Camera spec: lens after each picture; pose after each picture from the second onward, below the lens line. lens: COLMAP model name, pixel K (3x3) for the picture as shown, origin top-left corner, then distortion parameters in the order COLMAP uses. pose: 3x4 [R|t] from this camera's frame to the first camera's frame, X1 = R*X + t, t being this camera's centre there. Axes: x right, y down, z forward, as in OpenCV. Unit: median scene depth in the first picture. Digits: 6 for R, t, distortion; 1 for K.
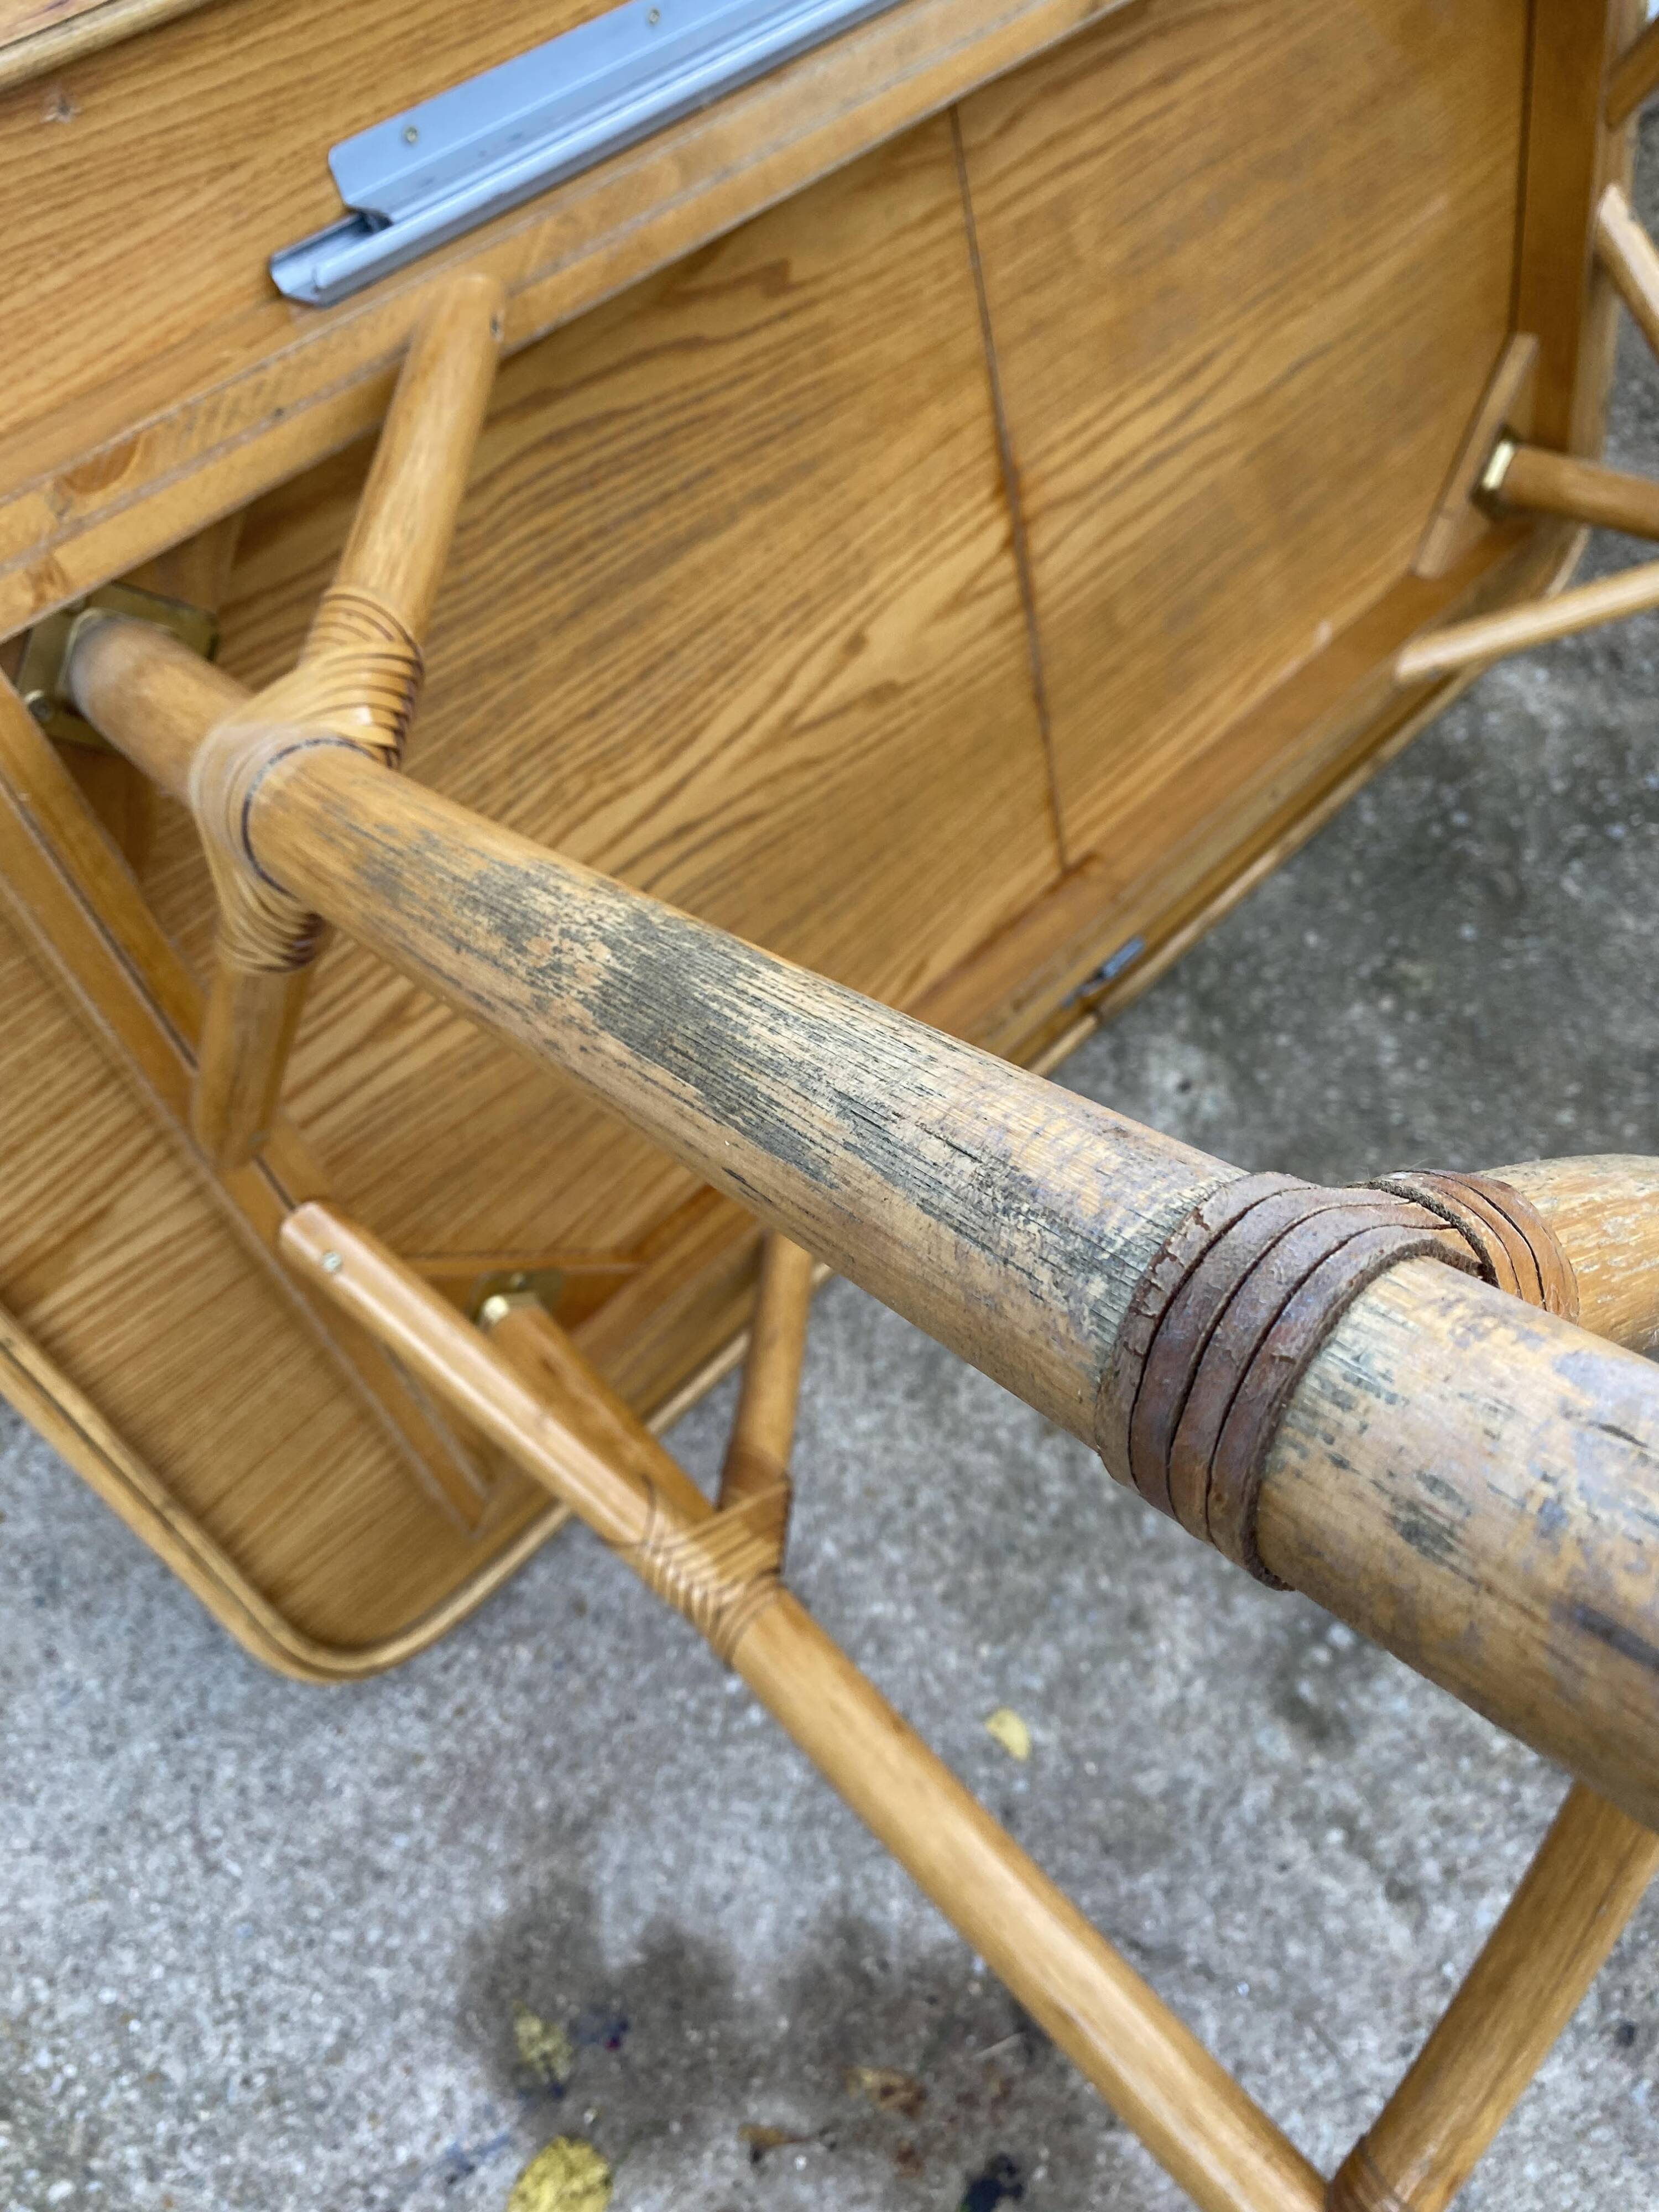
lens RADIAL K [[1705.8, 0, 821.5], [0, 1705.8, 1099.9], [0, 0, 1]] dist [0.010708, -0.009269]
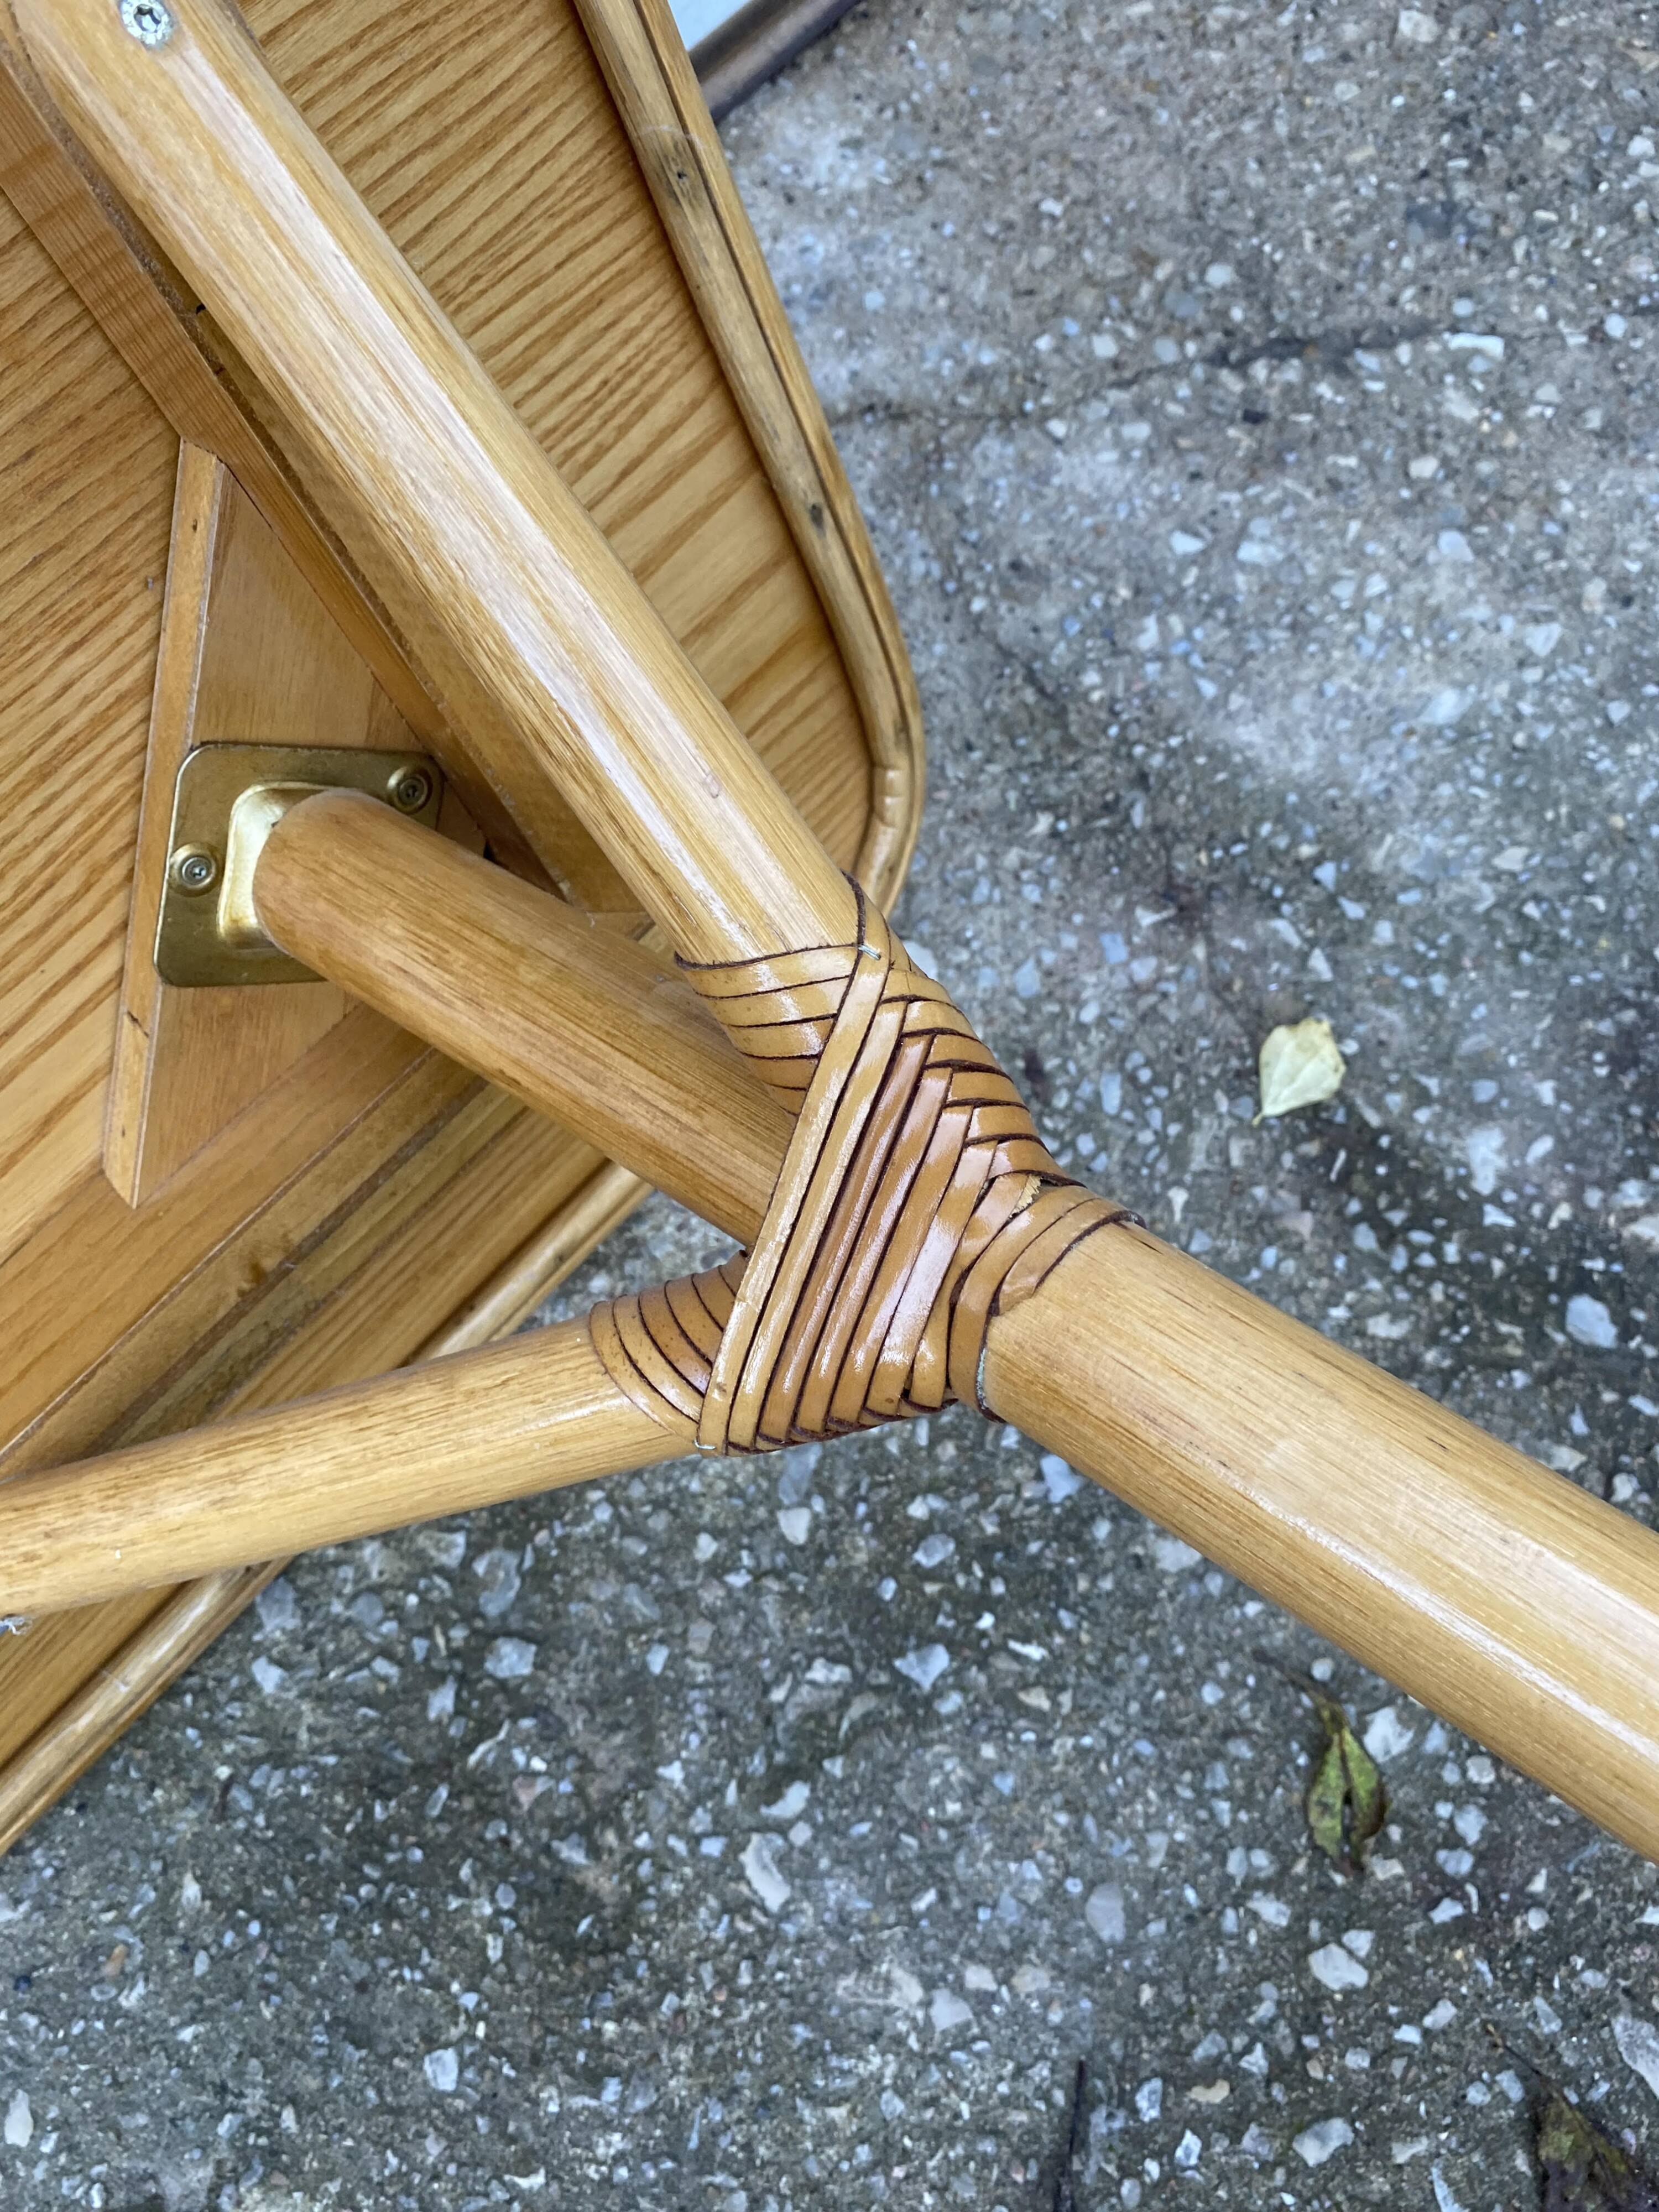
lens RADIAL K [[1705.8, 0, 830.1], [0, 1705.8, 1105.6], [0, 0, 1]] dist [0.010708, -0.009269]
pose [[0.994890, -0.061759, -0.079878, 0.673468], [0.073103, 0.986289, 0.147950, -0.473491], [0.069645, -0.153034, 0.985764, 0.896376]]
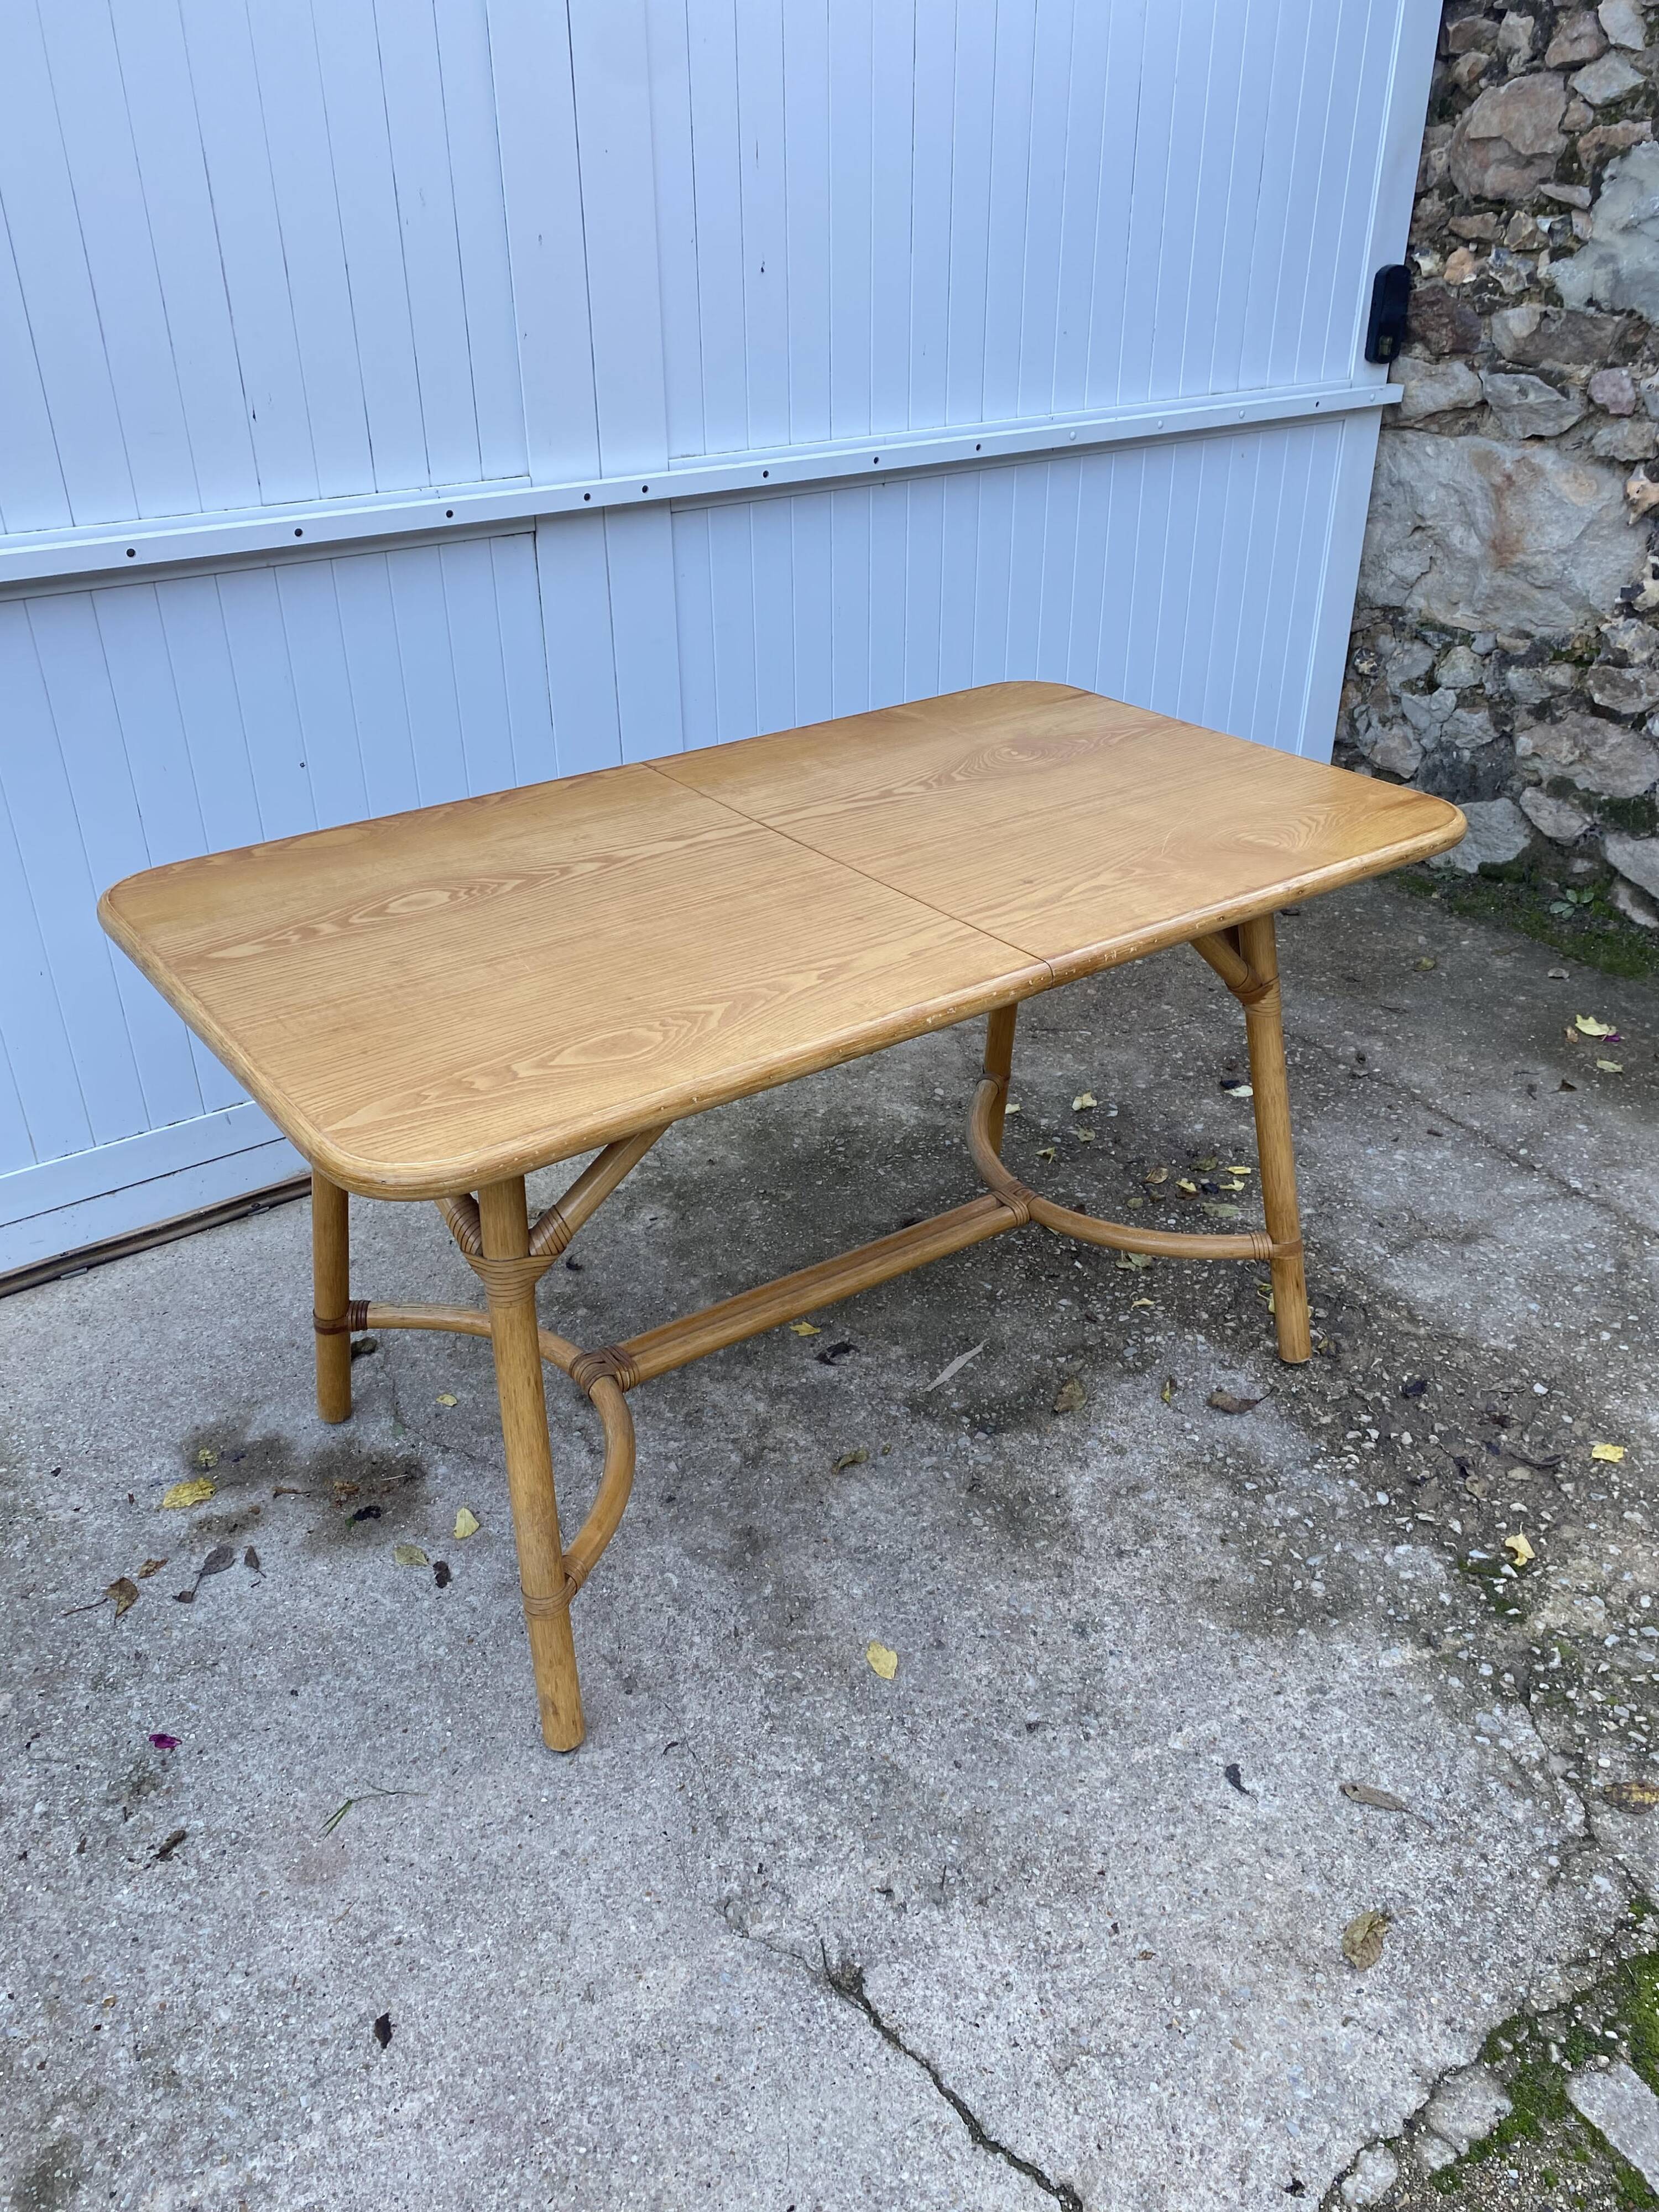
lens RADIAL K [[1705.8, 0, 852.6], [0, 1705.8, 1101.1], [0, 0, 1]] dist [0.010708, -0.009269]
pose [[0.984449, 0.020546, -0.174466, 1.038234], [-0.110289, 0.845306, -0.522776, 1.192399], [0.136736, 0.533888, 0.834426, -1.025110]]
